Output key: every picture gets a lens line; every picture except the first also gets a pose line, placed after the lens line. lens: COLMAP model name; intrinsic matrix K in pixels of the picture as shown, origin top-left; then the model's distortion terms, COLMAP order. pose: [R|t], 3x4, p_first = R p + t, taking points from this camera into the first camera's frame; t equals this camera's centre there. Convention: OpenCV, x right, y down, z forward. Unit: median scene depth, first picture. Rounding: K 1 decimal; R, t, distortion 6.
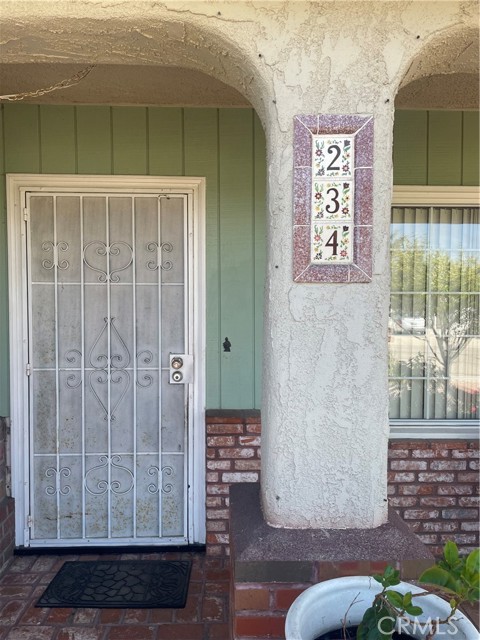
lens RADIAL K [[486.2, 0, 240.6], [0, 486.2, 321.3], [0, 0, 1]] dist [0.062019, -0.006947]
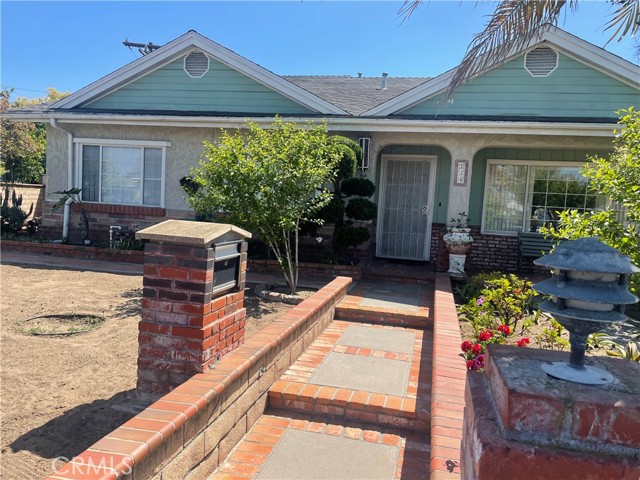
lens RADIAL K [[486.2, 0, 319.3], [0, 486.2, 239.6], [0, 0, 1]] dist [0.062019, -0.006947]
pose [[0.965789, 0.069851, -0.249743, 0.028026], [-0.061435, 0.997254, 0.041347, 0.210433], [0.251945, -0.024589, 0.967429, -2.576074]]
